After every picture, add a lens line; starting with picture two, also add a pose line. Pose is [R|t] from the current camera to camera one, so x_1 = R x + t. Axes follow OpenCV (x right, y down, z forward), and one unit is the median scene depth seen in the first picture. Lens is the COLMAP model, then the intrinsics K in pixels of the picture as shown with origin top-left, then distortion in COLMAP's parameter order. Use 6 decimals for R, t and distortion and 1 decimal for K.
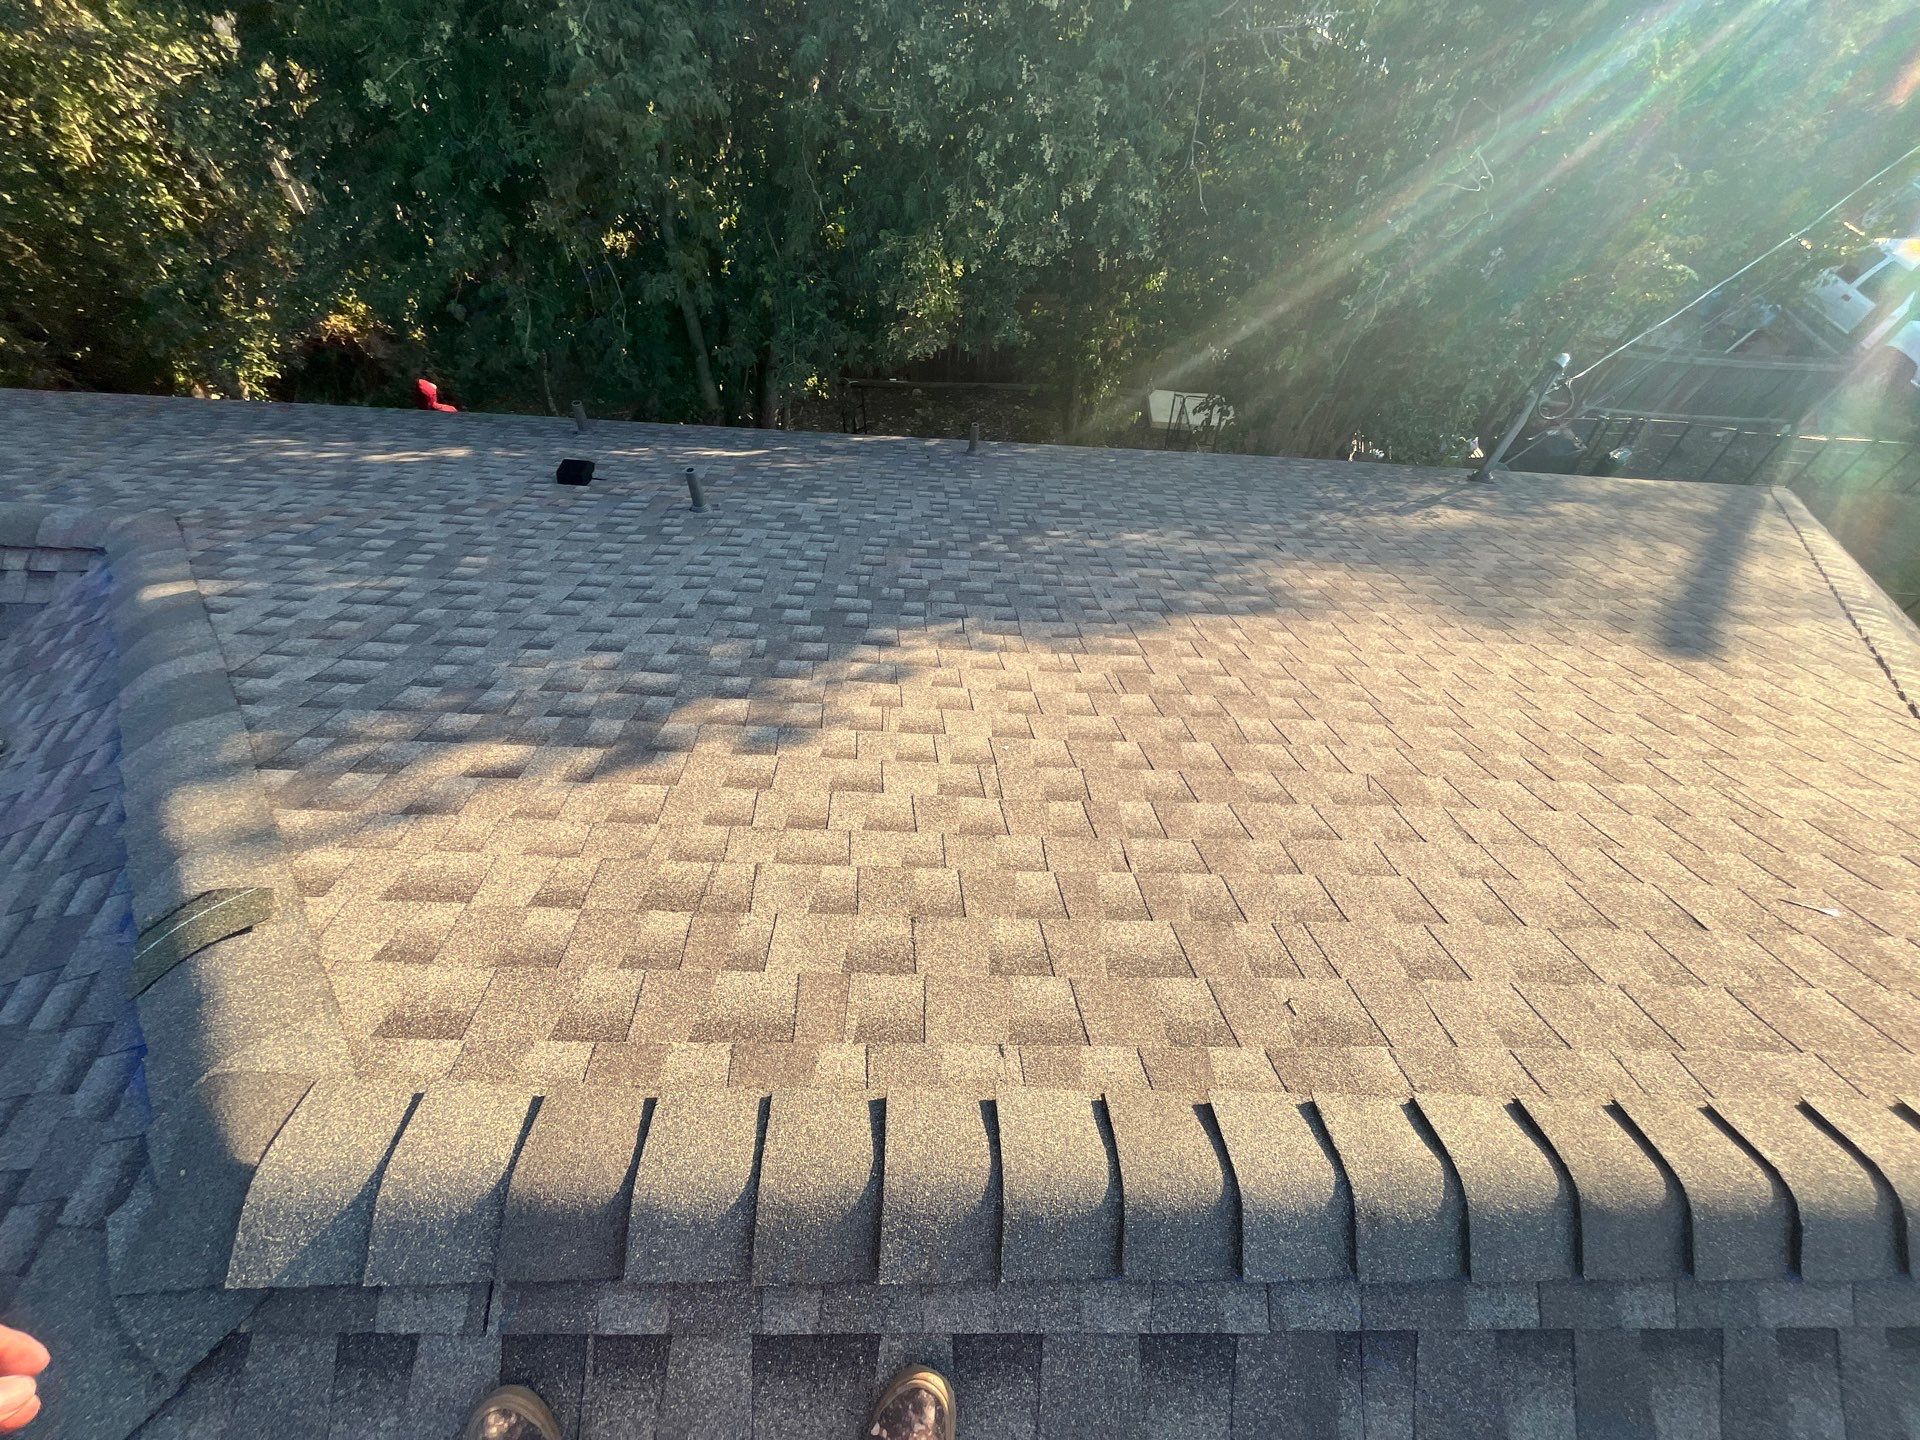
lens RADIAL K [[782.3, 0, 958.2], [0, 782.3, 717.9], [0, 0, 1]] dist [-0.003479, 0.000052]
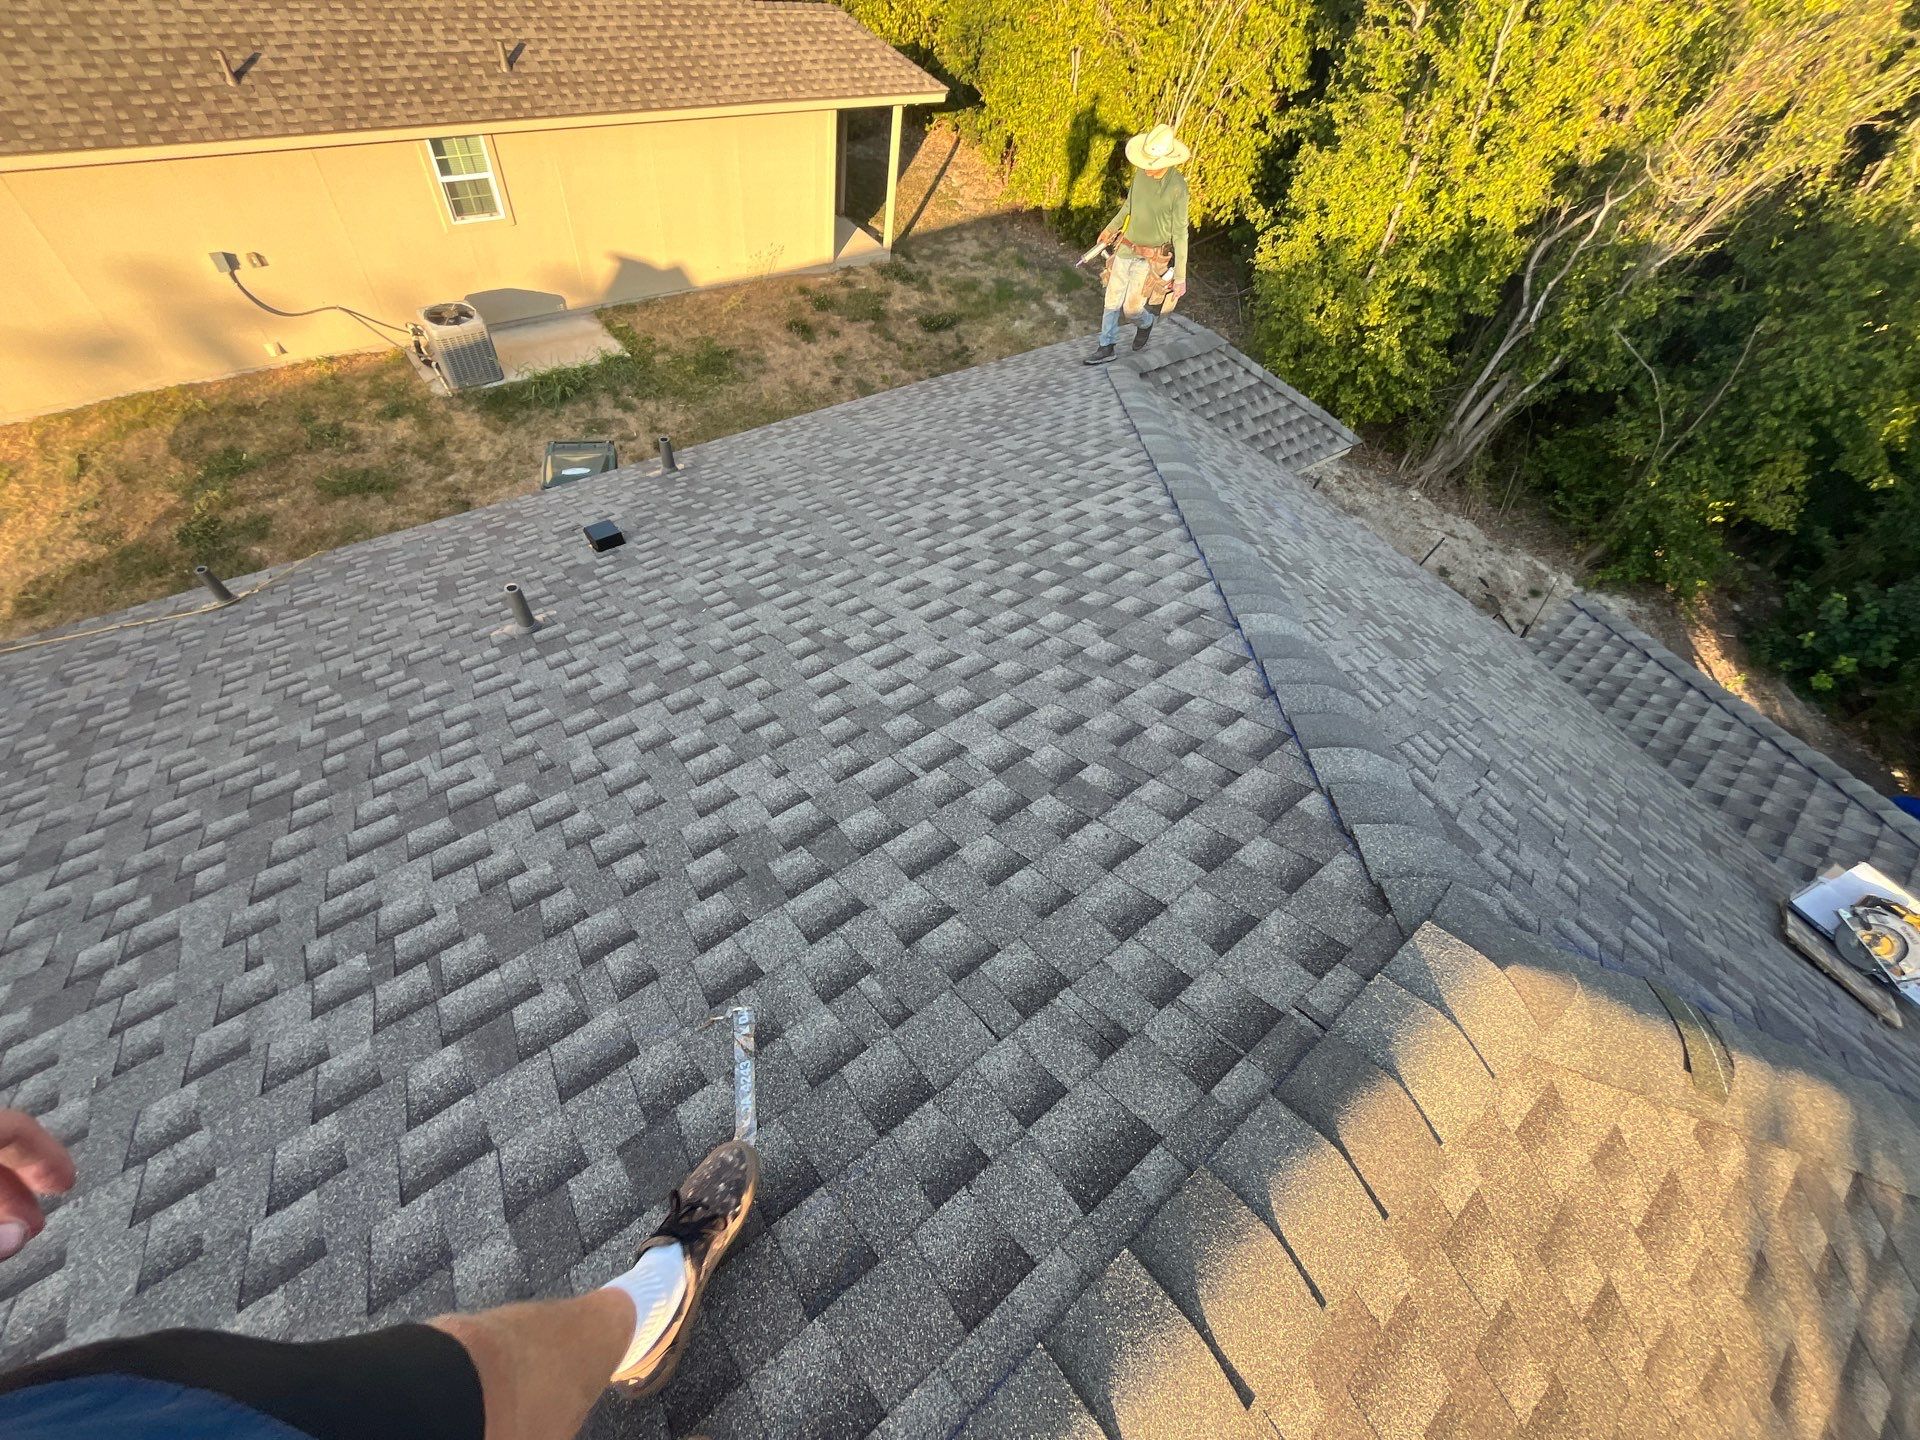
lens RADIAL K [[782.3, 0, 956.8], [0, 782.3, 720.5], [0, 0, 1]] dist [-0.003479, 0.000052]
pose [[-0.770039, 0.382461, -0.510650, 0.128882], [-0.609948, -0.206608, 0.765034, 0.082076], [0.187091, 0.900576, 0.392377, -0.031412]]
